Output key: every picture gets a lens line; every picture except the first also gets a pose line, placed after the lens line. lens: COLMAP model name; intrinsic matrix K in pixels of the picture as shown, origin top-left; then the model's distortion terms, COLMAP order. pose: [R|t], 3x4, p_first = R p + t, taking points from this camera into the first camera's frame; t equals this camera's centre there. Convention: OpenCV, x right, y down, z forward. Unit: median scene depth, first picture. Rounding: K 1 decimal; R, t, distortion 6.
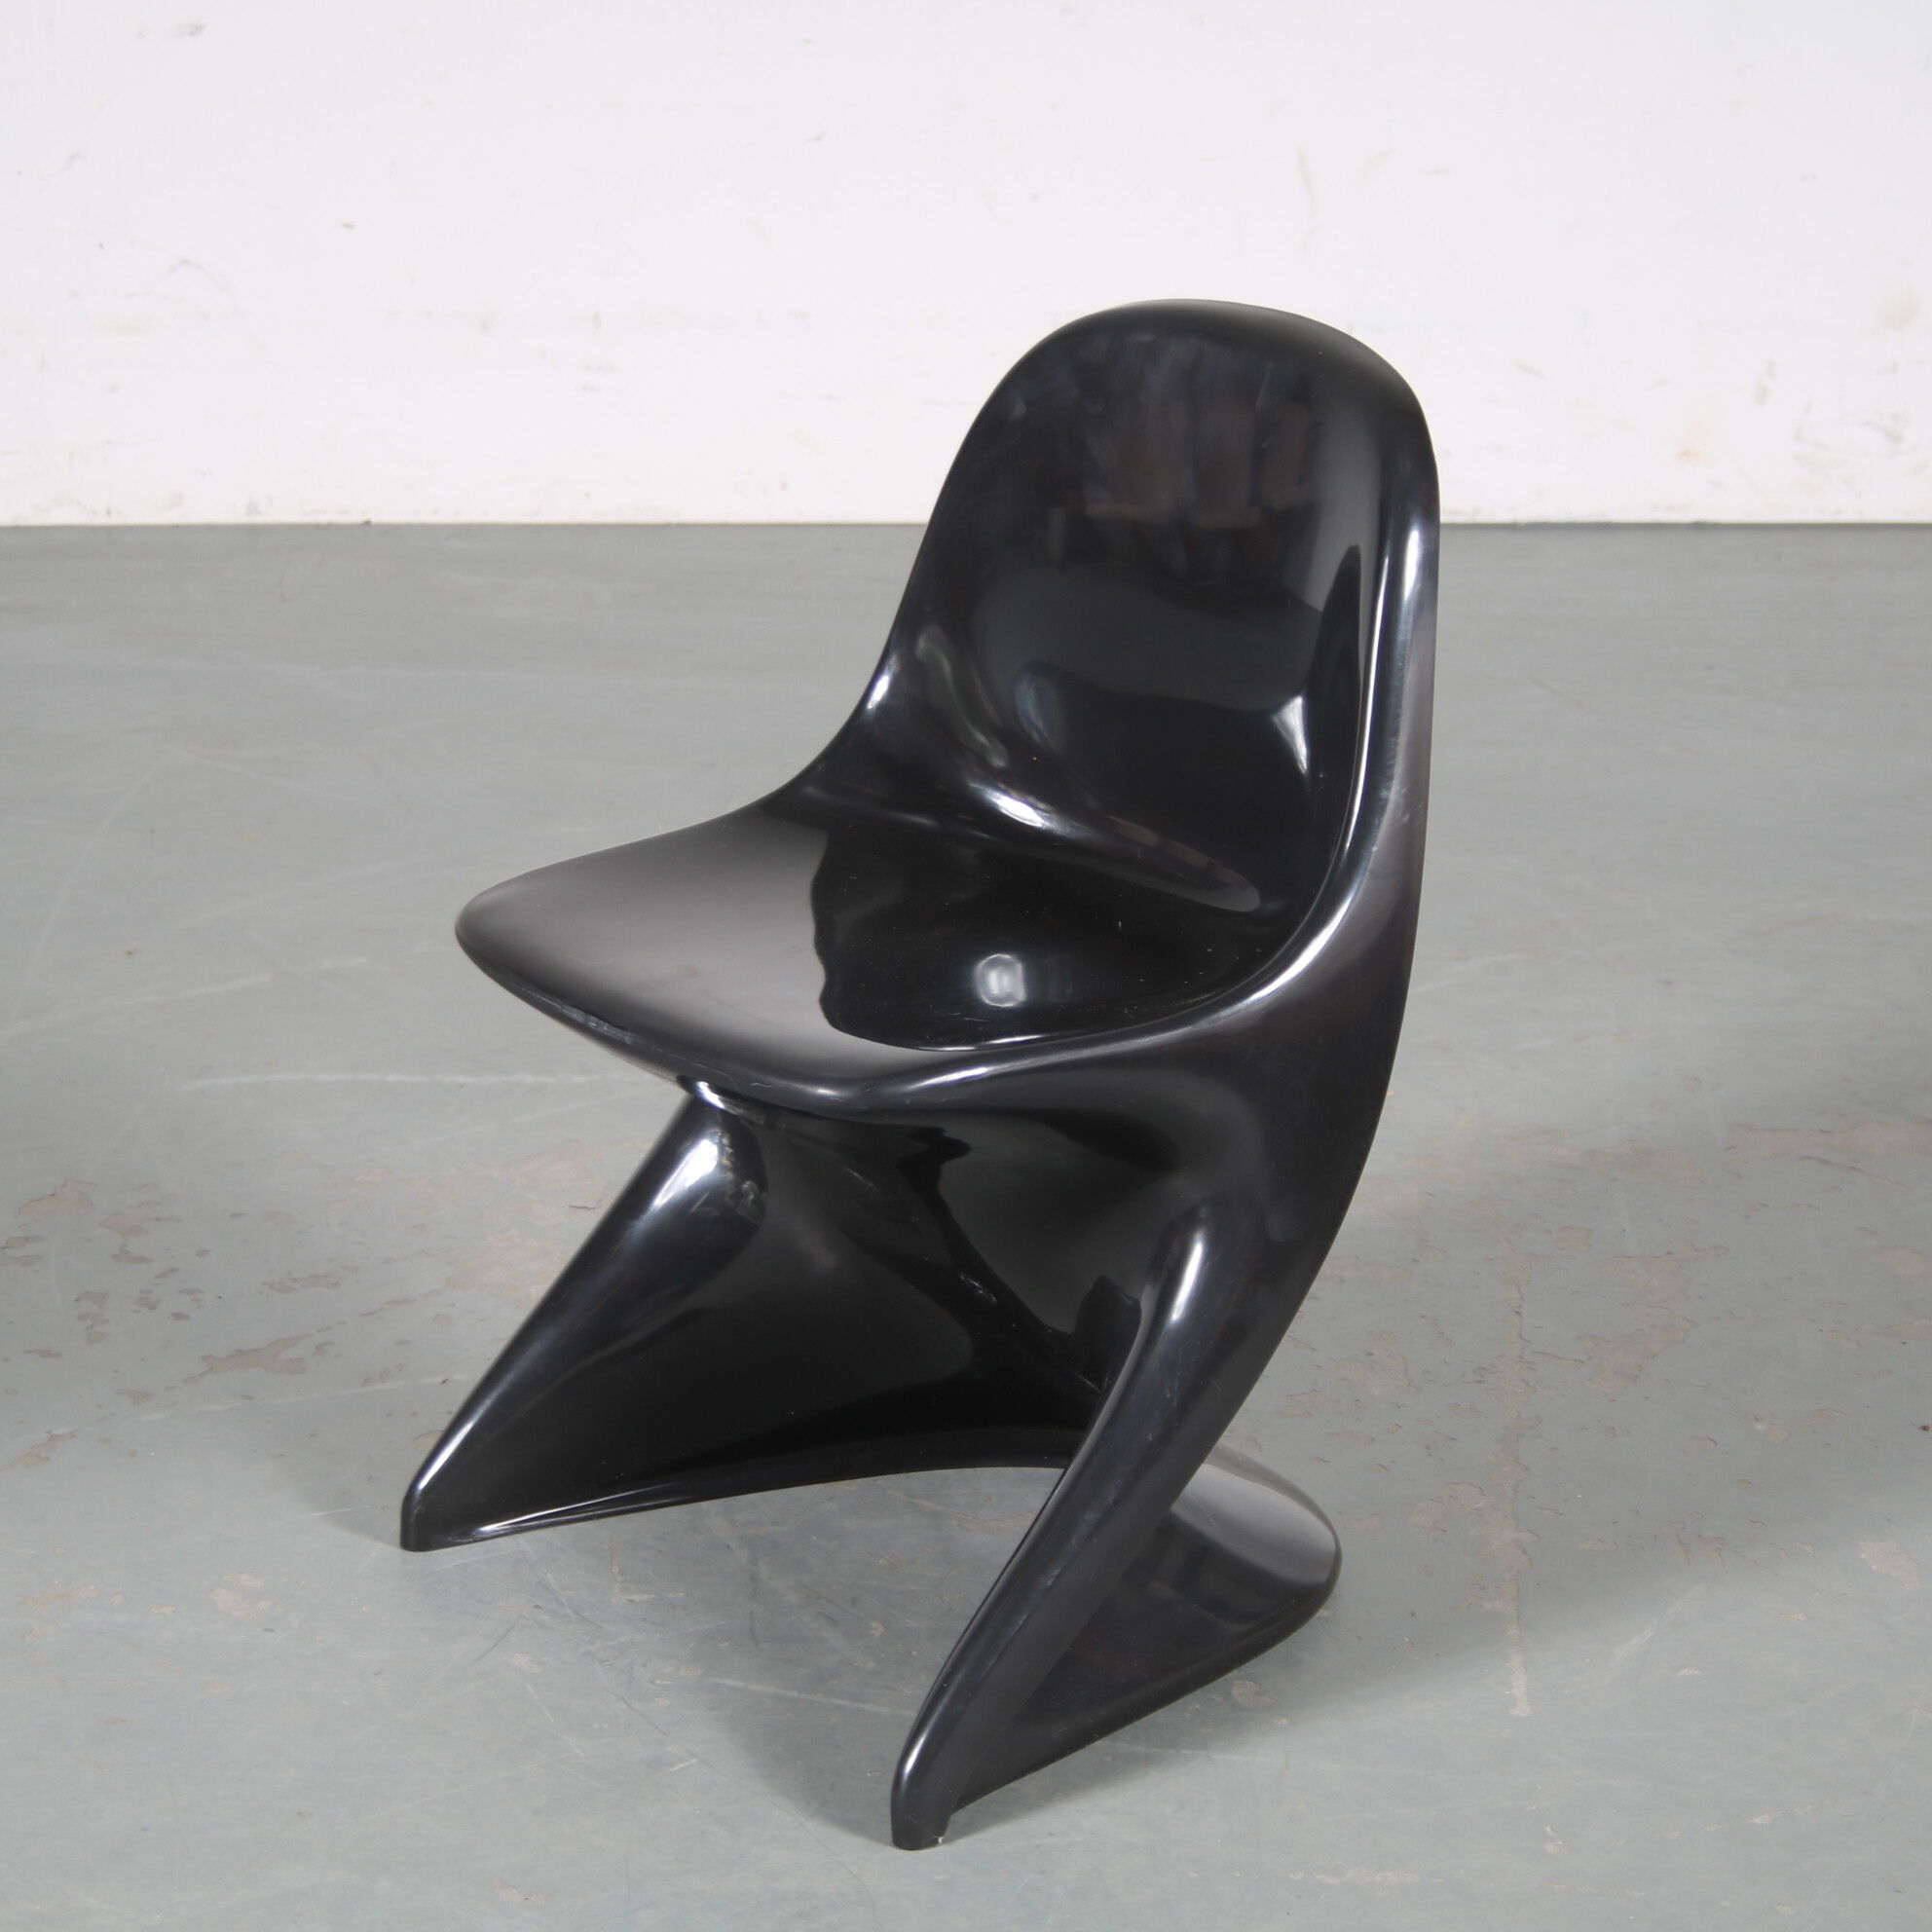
lens RADIAL K [[7032.5, 0, 976.5], [0, 7032.5, 966.4], [0, 0, 1]] dist [0.113659, 0.000000]
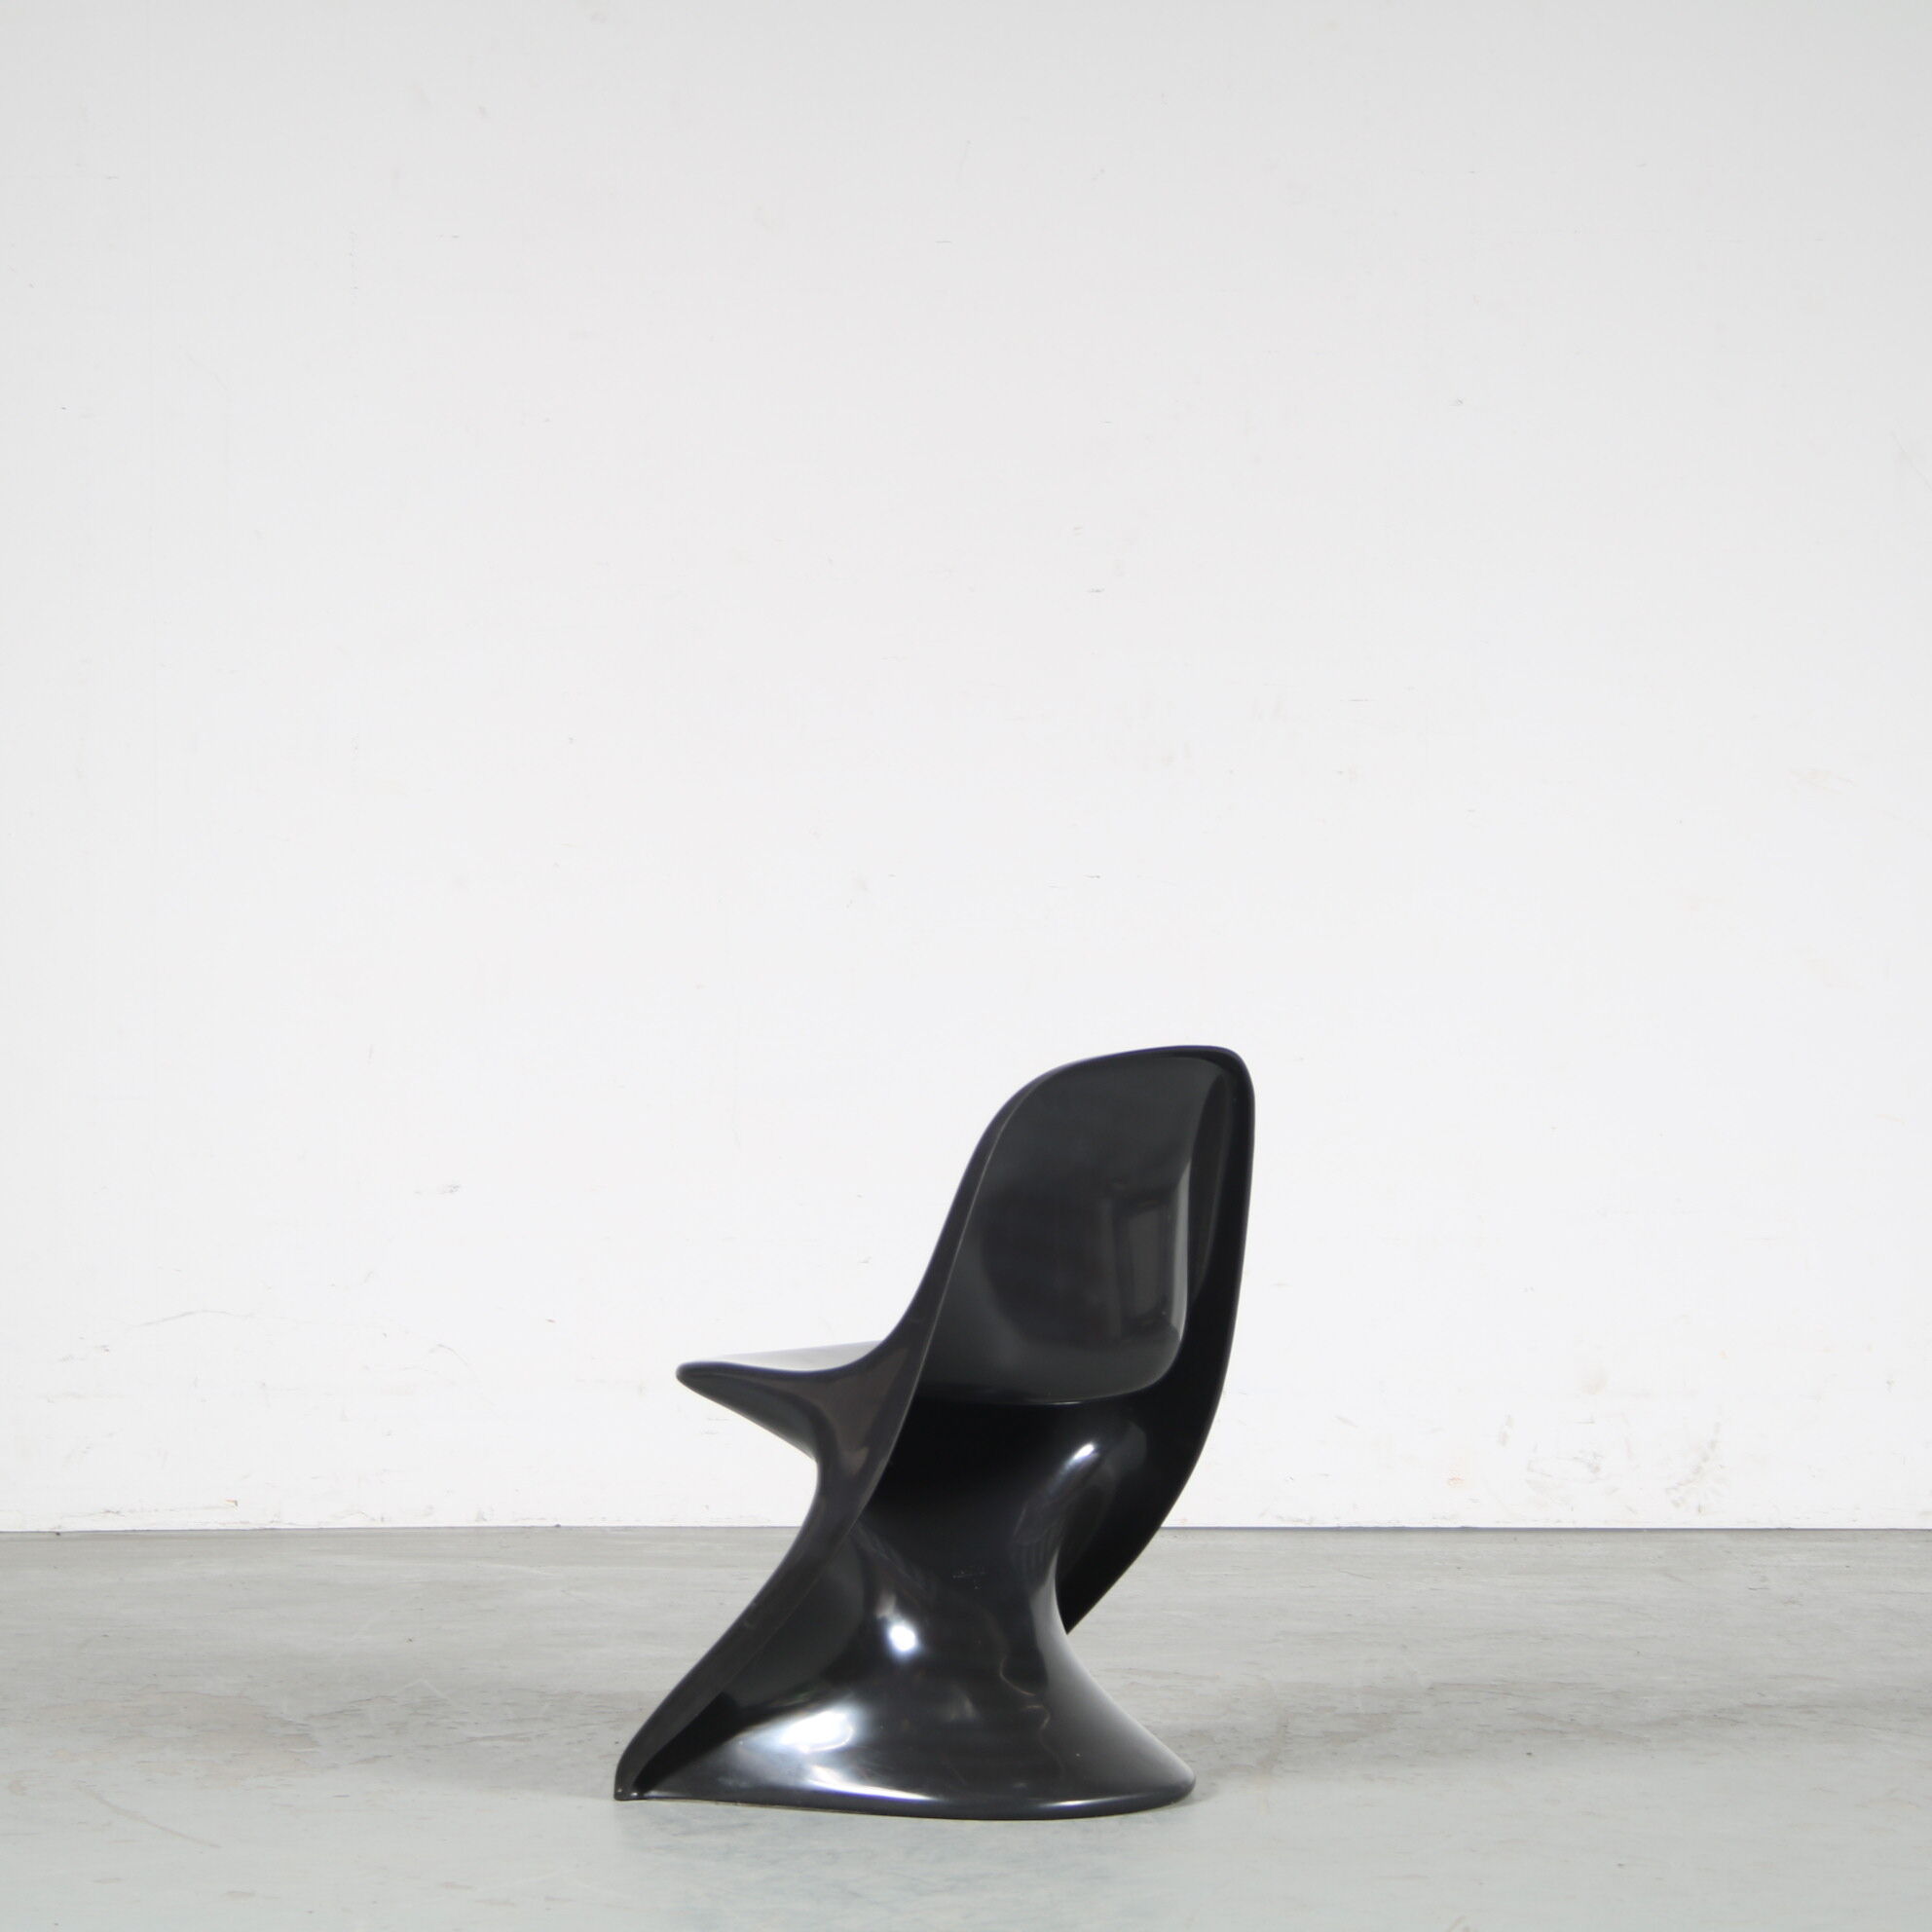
lens RADIAL K [[6648.0, 0, 957.8], [0, 6648.0, 962.3], [0, 0, 1]] dist [0.098539, 0.000000]
pose [[0.999883, -0.000098, -0.015320, 0.018366], [-0.004579, 0.952354, -0.304960, 0.248709], [0.014619, 0.304994, 0.952242, -0.358878]]
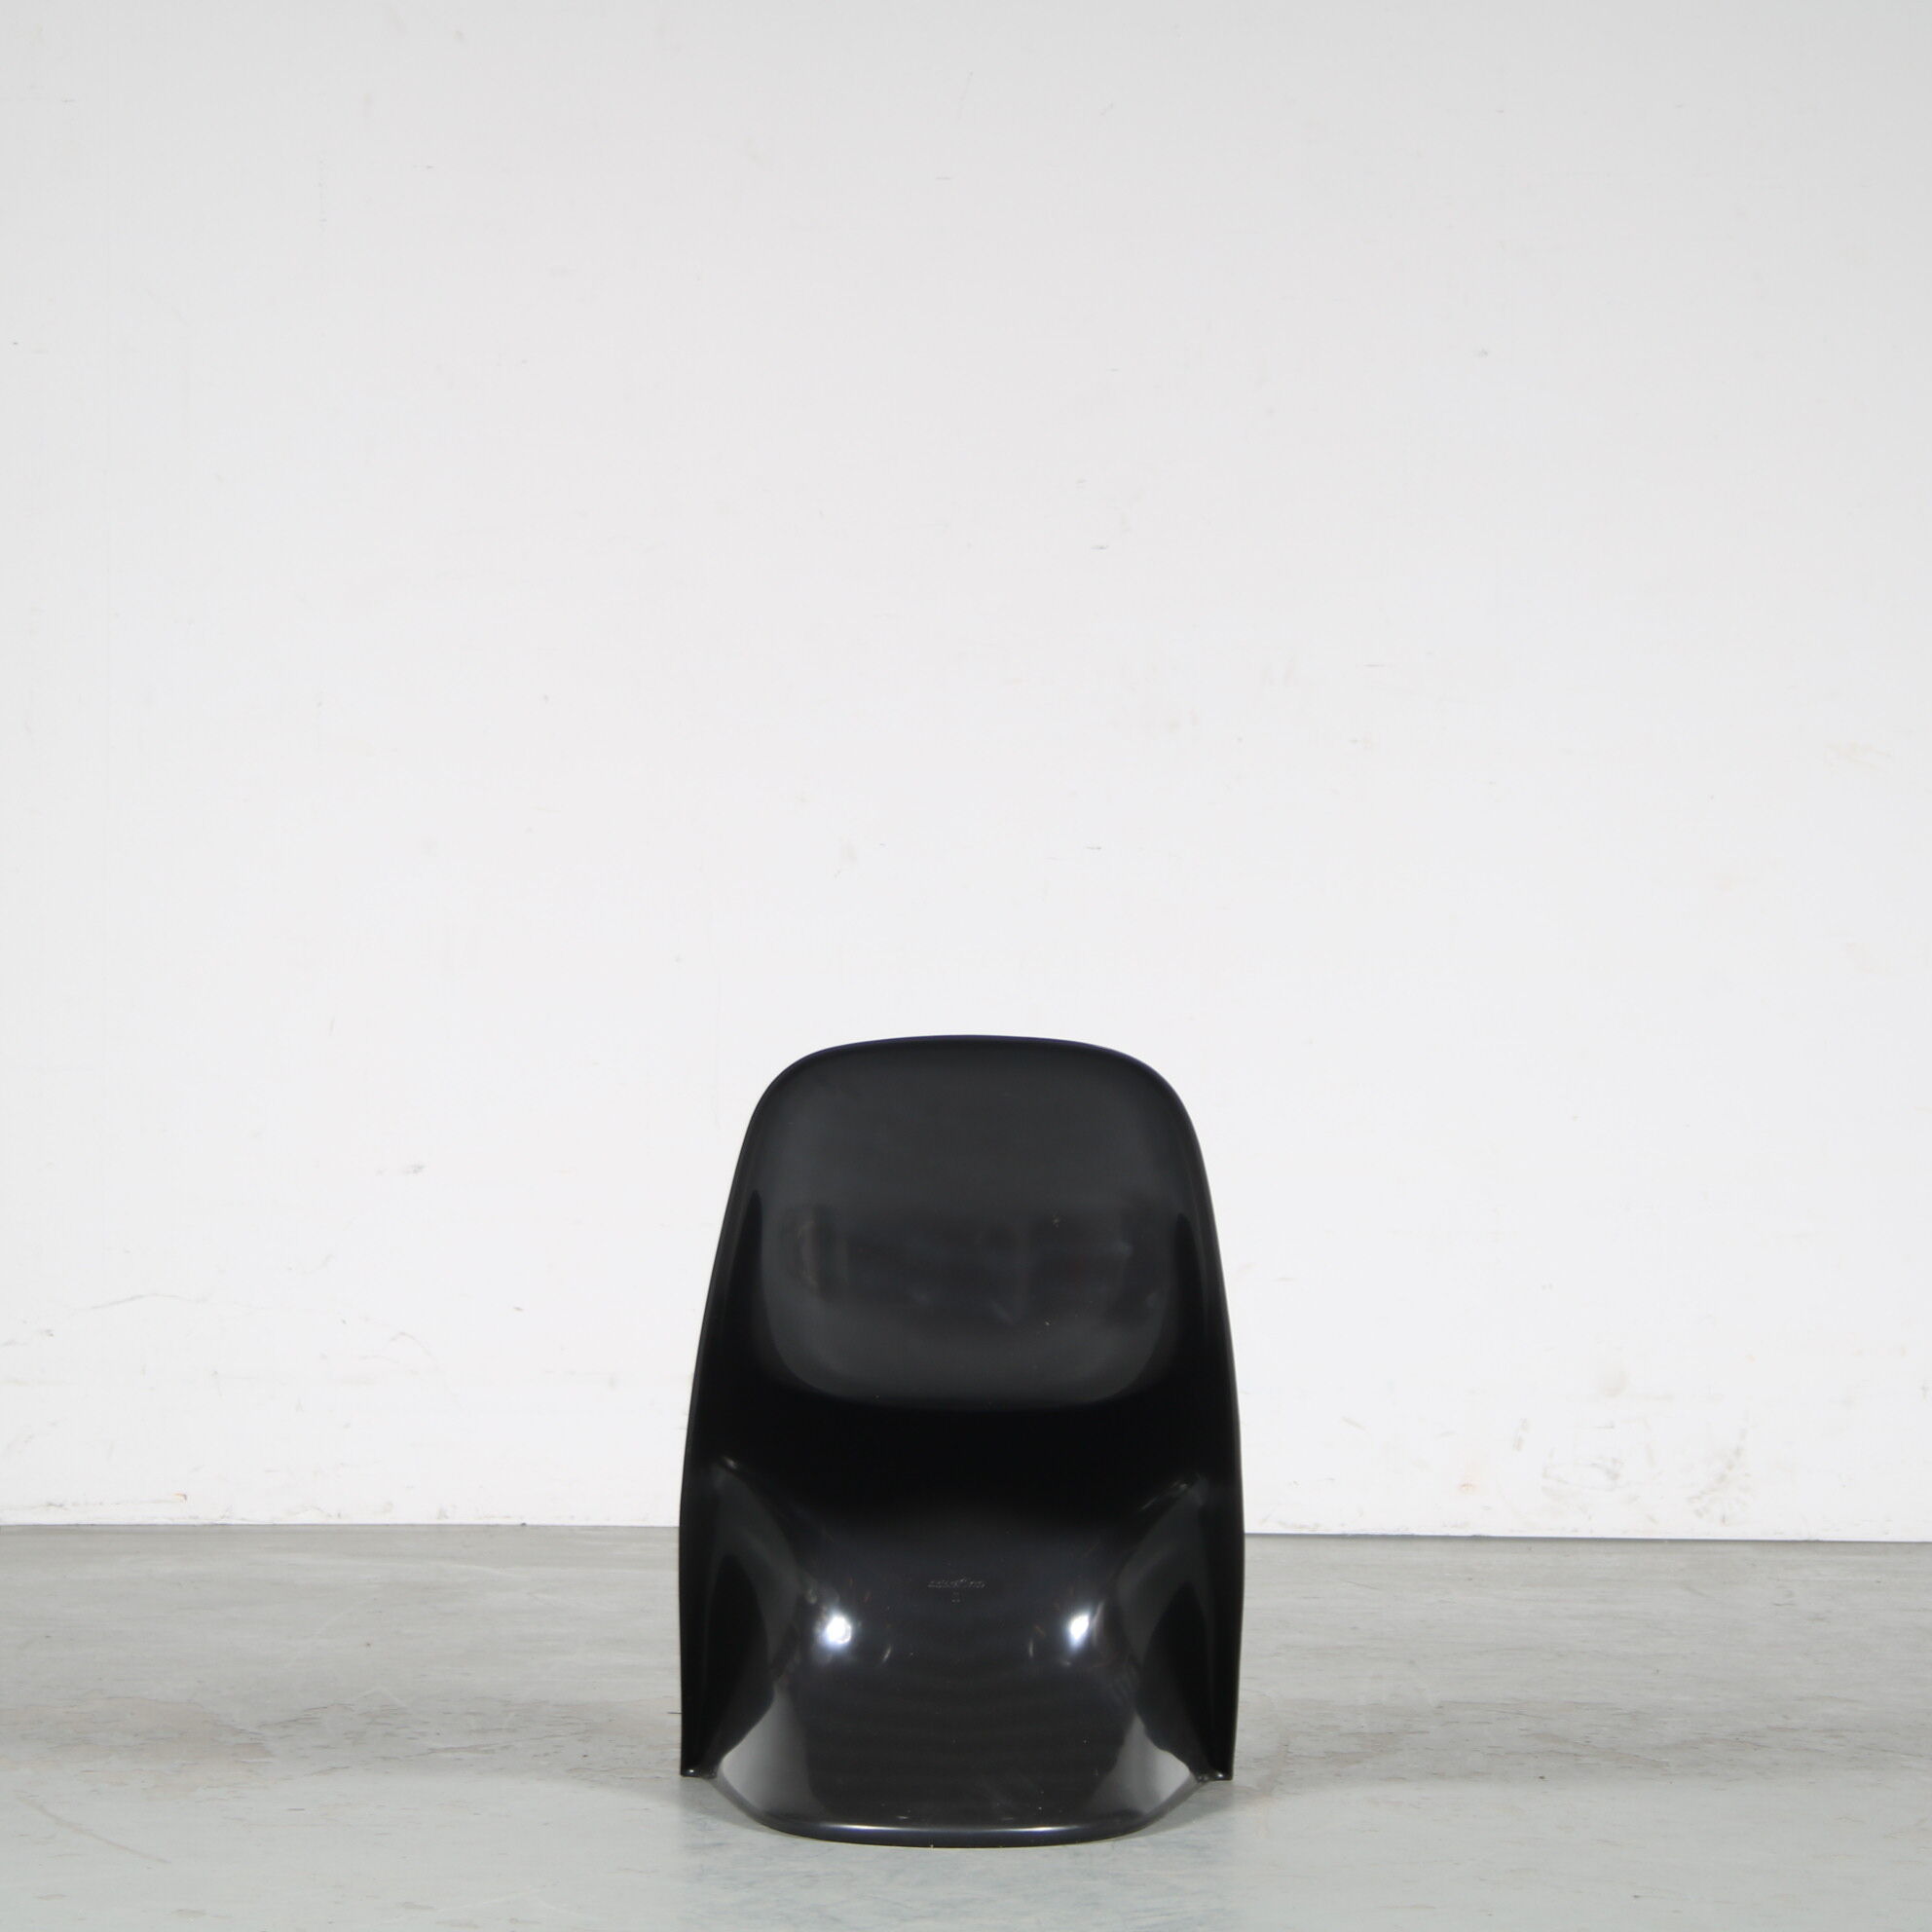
lens RADIAL K [[7032.5, 0, 970.4], [0, 7032.5, 955.9], [0, 0, 1]] dist [0.113659, 0.000000]
pose [[0.999873, 0.010668, -0.011800, 0.017625], [-0.013720, 0.953737, -0.300329, 0.248491], [0.008051, 0.300453, 0.953763, -0.368046]]
